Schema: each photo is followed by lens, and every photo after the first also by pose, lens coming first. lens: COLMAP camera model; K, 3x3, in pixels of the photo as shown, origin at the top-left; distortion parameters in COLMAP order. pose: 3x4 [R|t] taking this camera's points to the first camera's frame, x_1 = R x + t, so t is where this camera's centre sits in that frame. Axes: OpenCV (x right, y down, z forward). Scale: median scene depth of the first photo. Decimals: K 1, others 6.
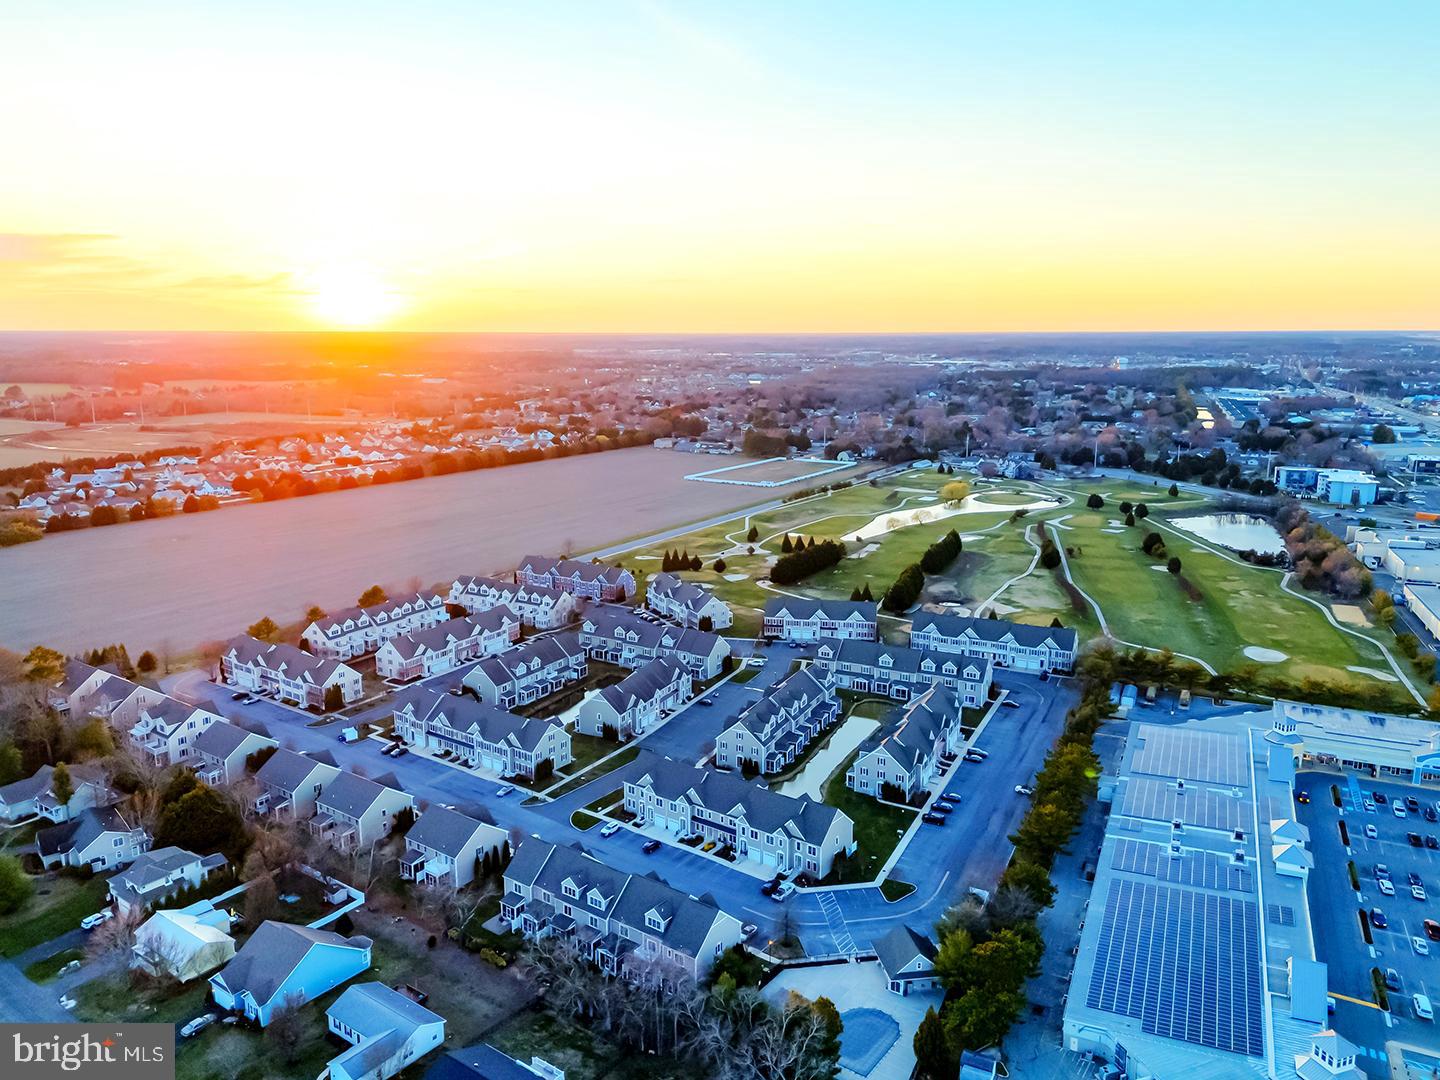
lens RADIAL K [[1065.5, 0, 723.2], [0, 1065.5, 542.3], [0, 0, 1]] dist [0.083036, -0.078820]
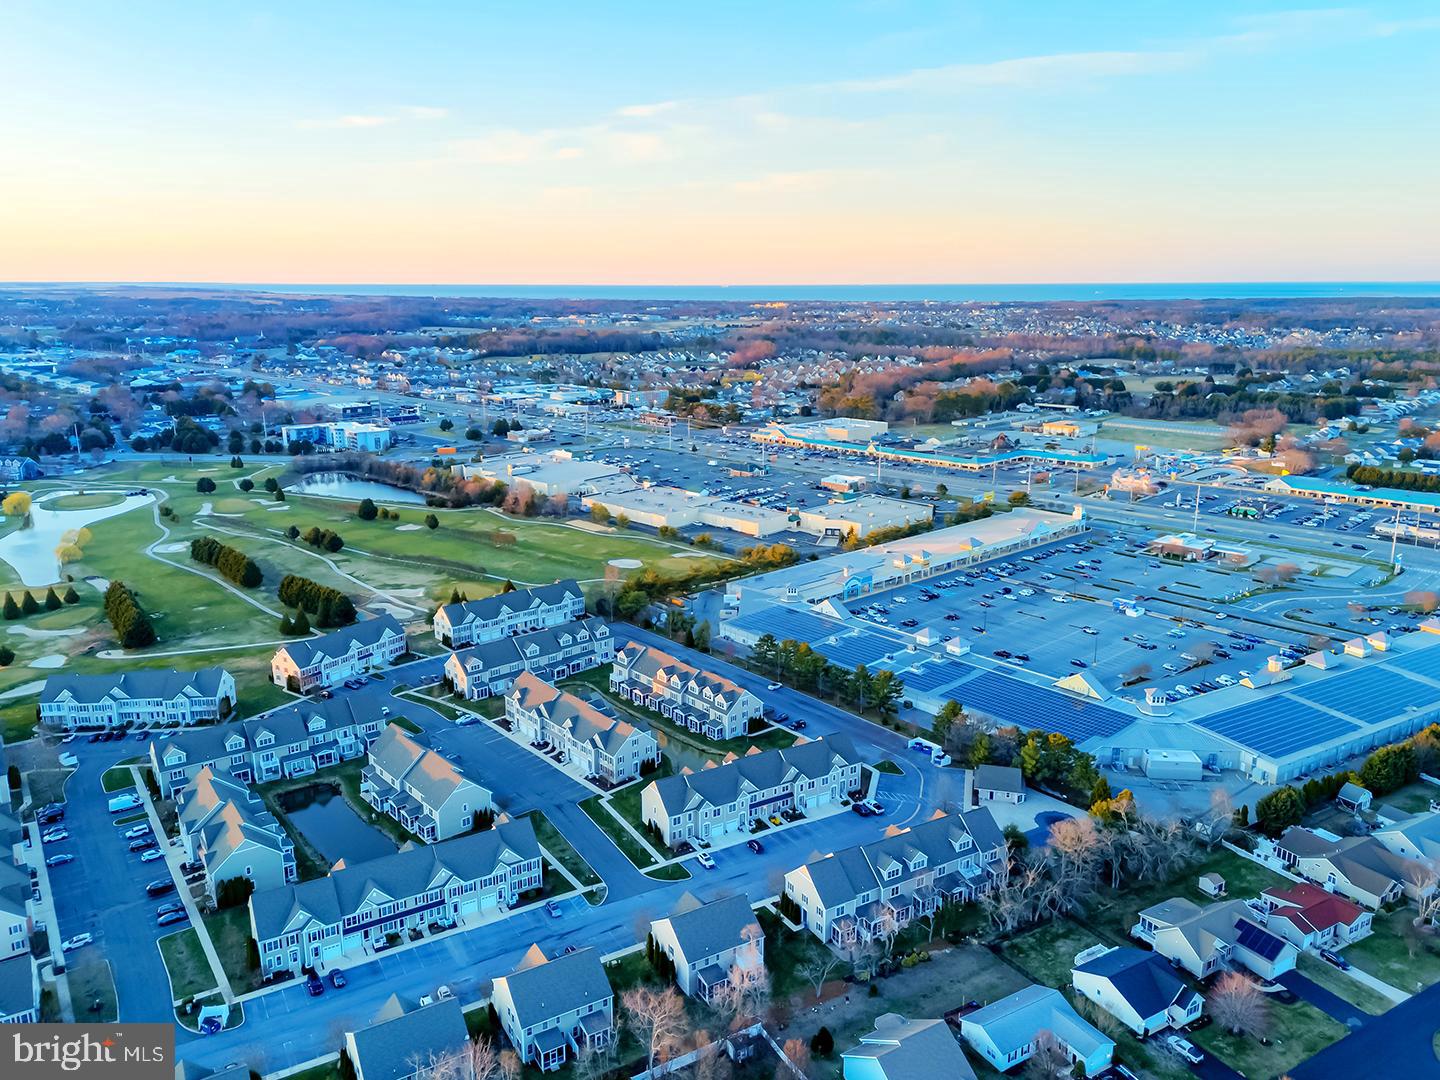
lens RADIAL K [[1065.5, 0, 723.2], [0, 1065.5, 542.3], [0, 0, 1]] dist [0.083036, -0.078820]
pose [[0.396476, -0.225579, 0.889899, -0.670851], [0.185640, 0.969017, 0.162926, -0.122079], [-0.899080, 0.100604, 0.426068, 0.413251]]
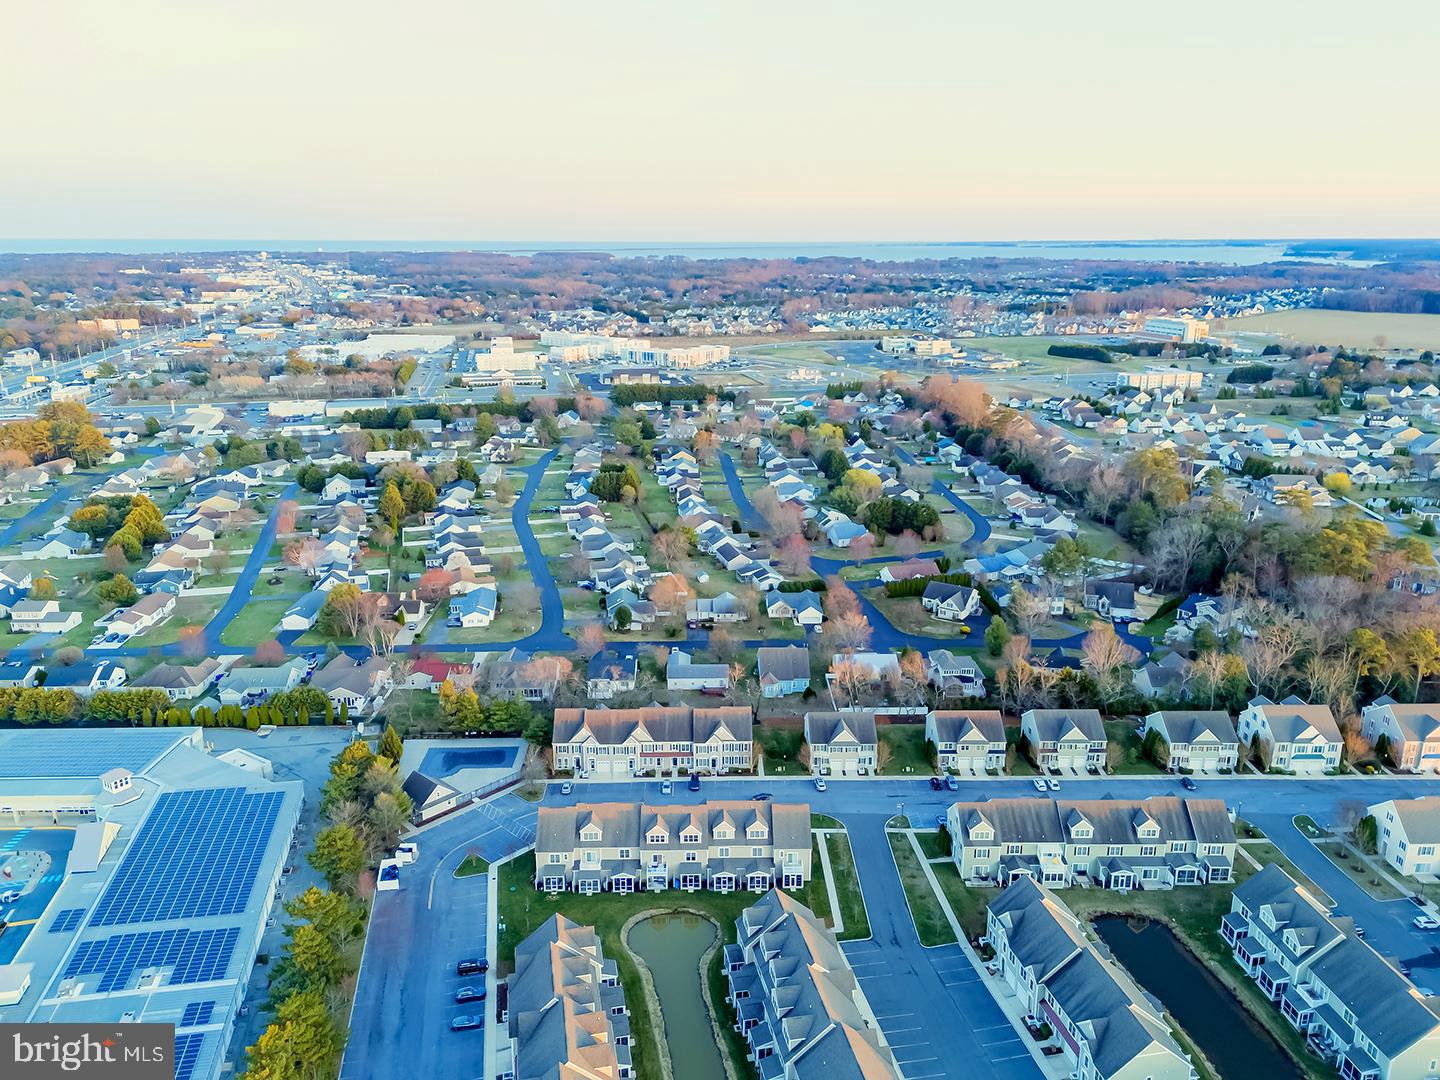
lens RADIAL K [[1049.3, 0, 721.1], [0, 1049.3, 541.1], [0, 0, 1]] dist [0.080423, -0.083739]
pose [[-0.796464, 0.165861, -0.581494, 0.337300], [-0.122075, 0.897742, 0.423270, -0.263947], [0.592235, 0.408105, -0.694772, 1.149976]]
